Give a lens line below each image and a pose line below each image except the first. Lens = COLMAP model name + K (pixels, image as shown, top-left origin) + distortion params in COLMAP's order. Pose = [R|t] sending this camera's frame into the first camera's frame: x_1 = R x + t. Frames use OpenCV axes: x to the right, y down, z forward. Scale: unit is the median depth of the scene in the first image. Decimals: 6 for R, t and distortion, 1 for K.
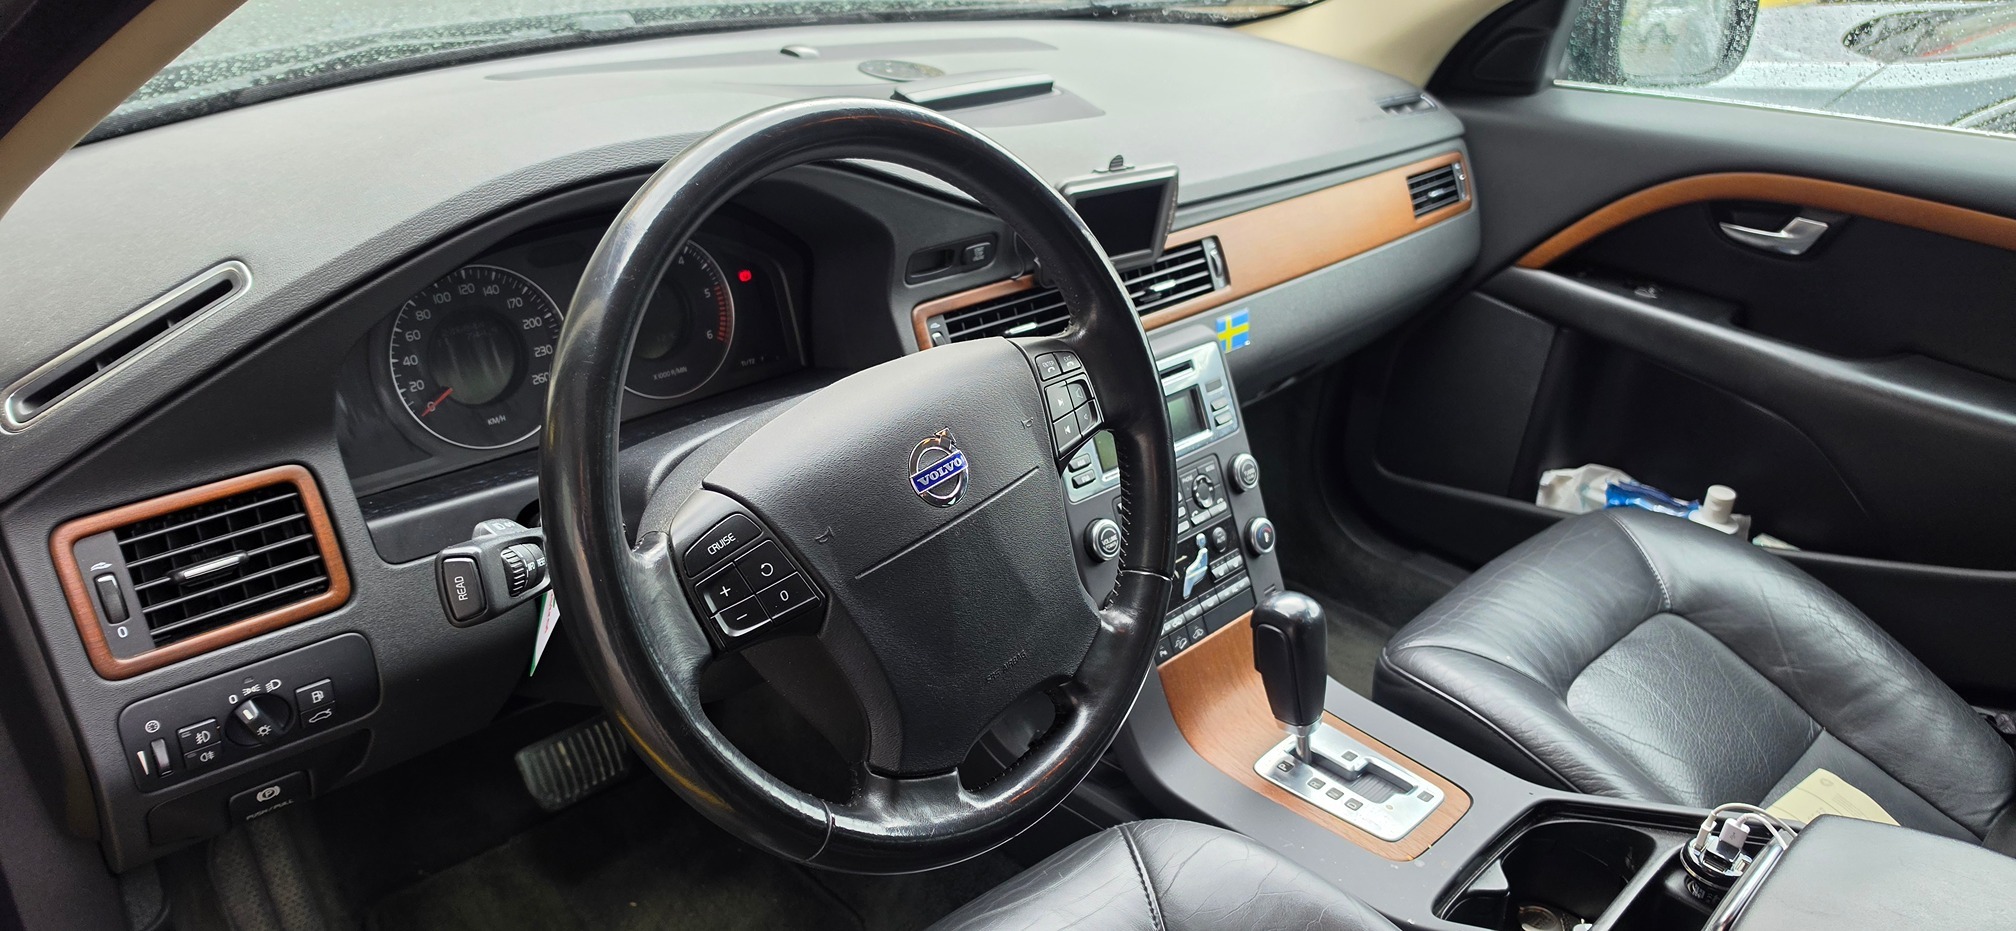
lens RADIAL K [[1388.1, 0, 1008.0], [0, 1388.1, 465.5], [0, 0, 1]] dist [0.079422, -0.100108]
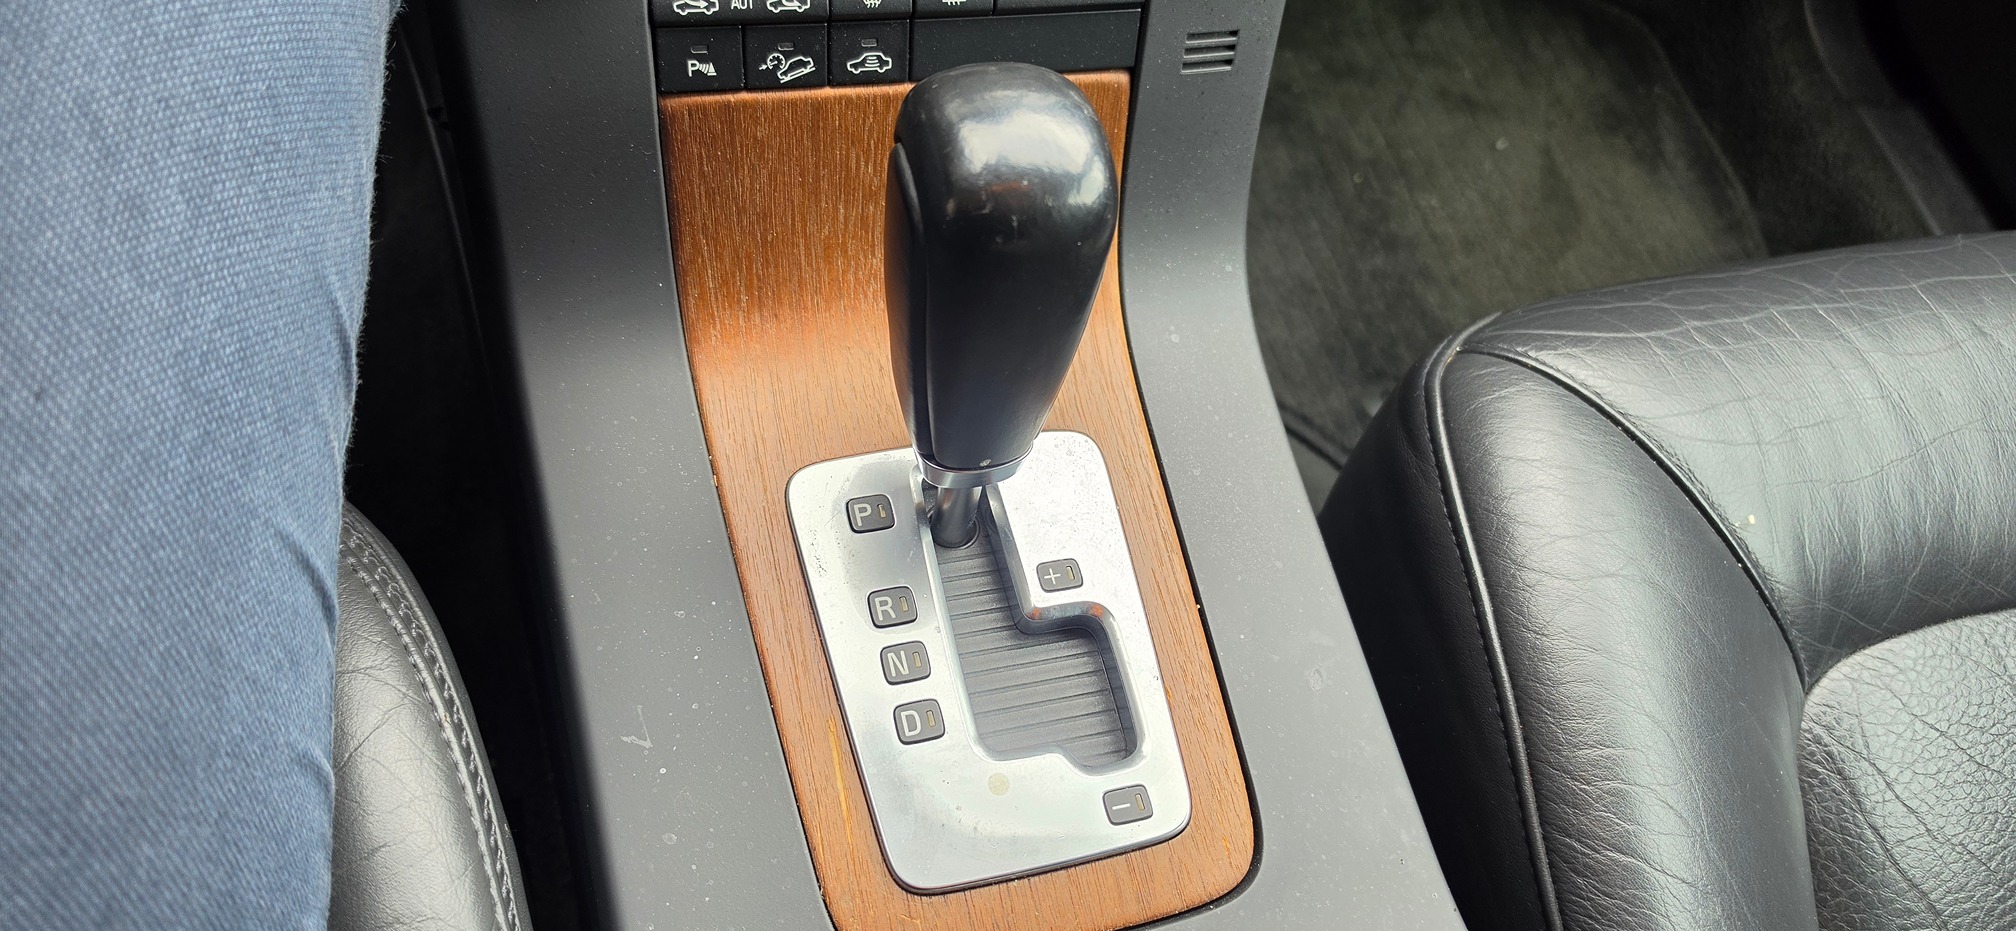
lens RADIAL K [[1388.1, 0, 1008.0], [0, 1388.1, 465.5], [0, 0, 1]] dist [0.079422, -0.100108]
pose [[0.845460, 0.518250, -0.128895, 0.238997], [-0.367542, 0.739773, 0.563604, -0.008769], [0.387441, -0.429130, 0.815927, 0.645276]]
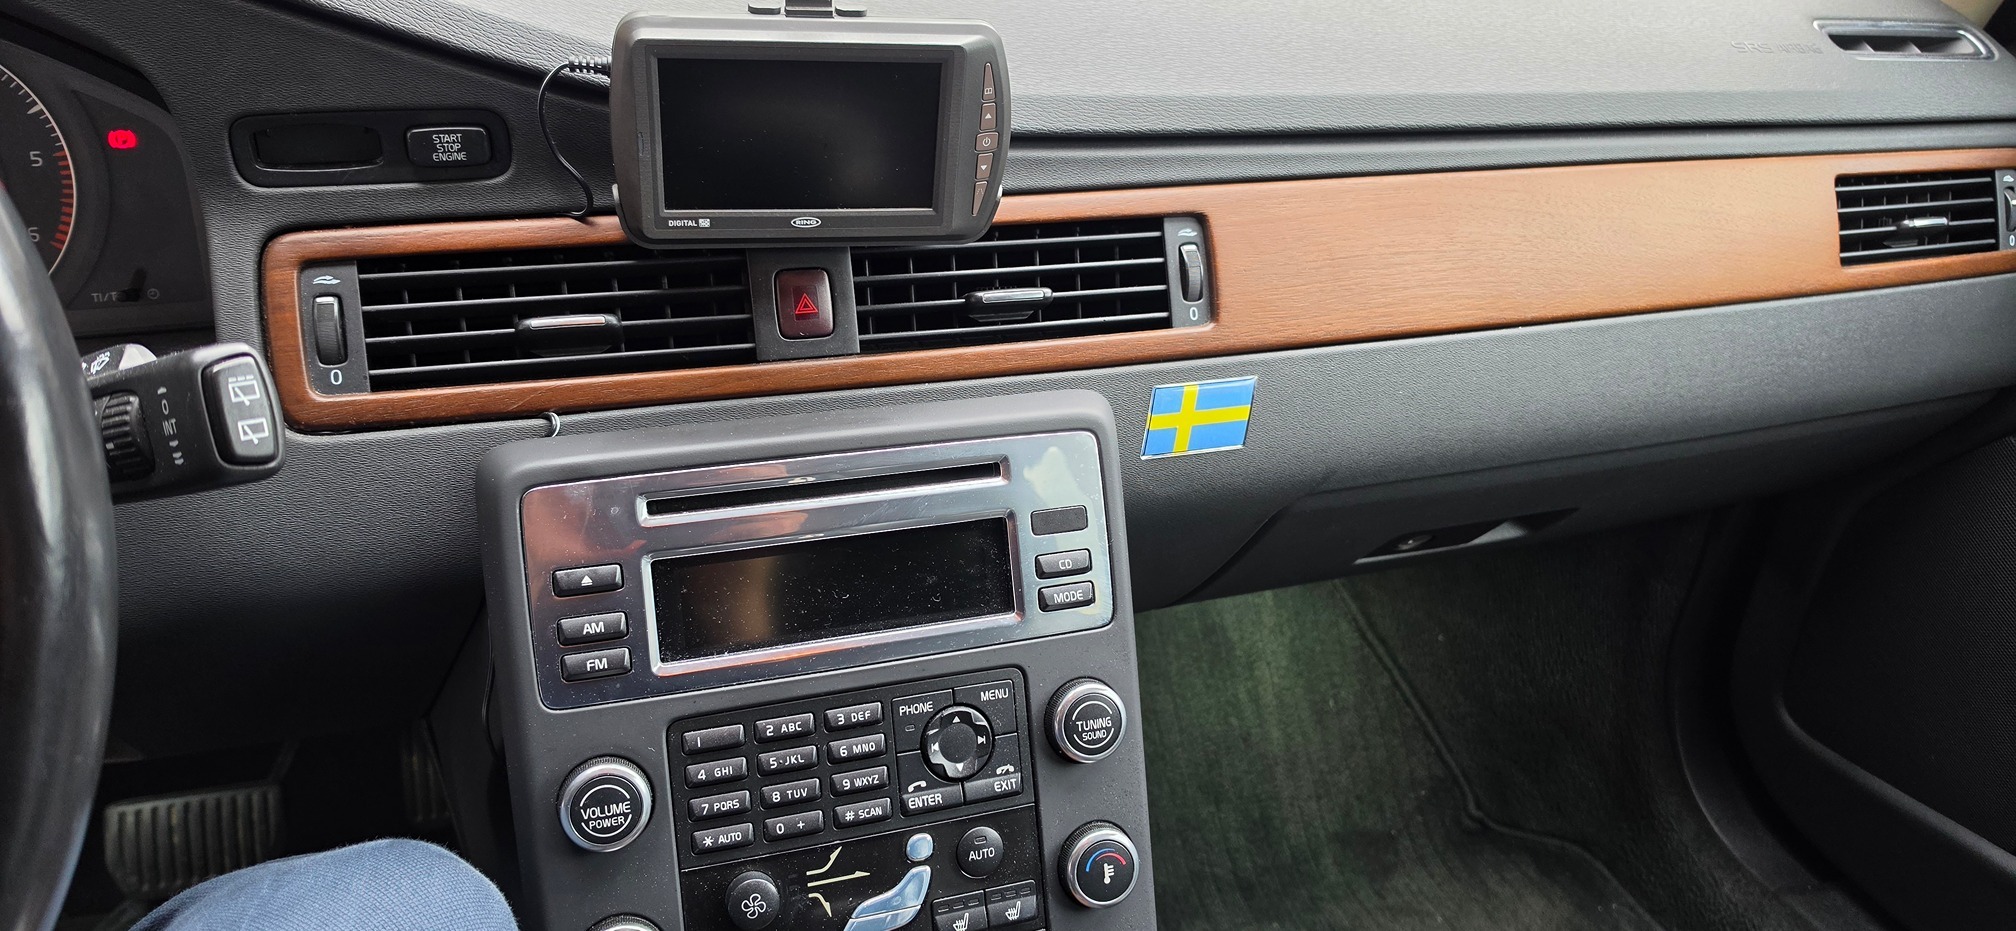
lens RADIAL K [[1388.1, 0, 1008.0], [0, 1388.1, 465.5], [0, 0, 1]] dist [0.079422, -0.100108]
pose [[0.887261, 0.205697, -0.412864, 0.307415], [-0.203763, 0.977780, 0.049254, -0.091484], [0.413821, 0.040425, 0.909460, 0.545336]]
